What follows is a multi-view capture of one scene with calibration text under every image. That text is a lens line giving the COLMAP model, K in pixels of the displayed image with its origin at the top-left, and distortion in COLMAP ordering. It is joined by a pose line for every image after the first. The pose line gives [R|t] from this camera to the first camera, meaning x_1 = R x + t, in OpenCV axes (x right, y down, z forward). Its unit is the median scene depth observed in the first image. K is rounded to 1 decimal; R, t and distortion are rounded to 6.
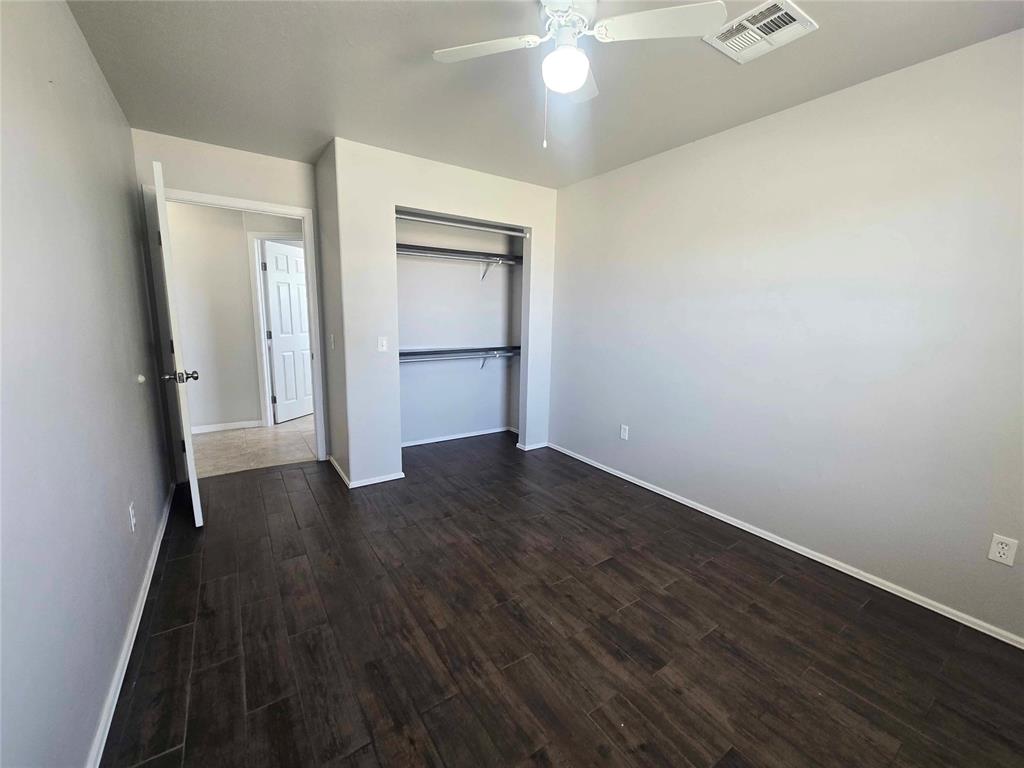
lens RADIAL K [[436.5, 0, 512.0], [0, 436.5, 384.0], [0, 0, 1]] dist [-0.001506, 0.000163]
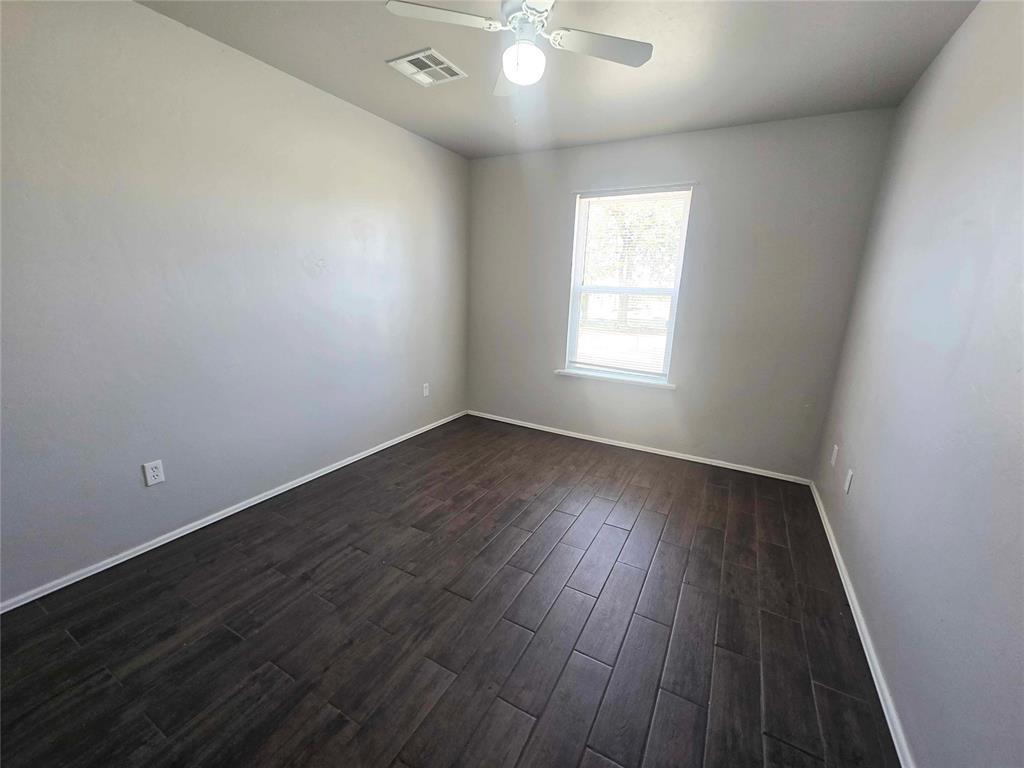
lens RADIAL K [[416.8, 0, 513.4], [0, 416.8, 388.1], [0, 0, 1]] dist [-0.003457, -0.000052]
pose [[-0.466545, -0.250206, 0.848371, -0.679816], [0.096944, 0.938912, 0.330221, -0.222729], [-0.879169, 0.236307, -0.413789, 1.201730]]
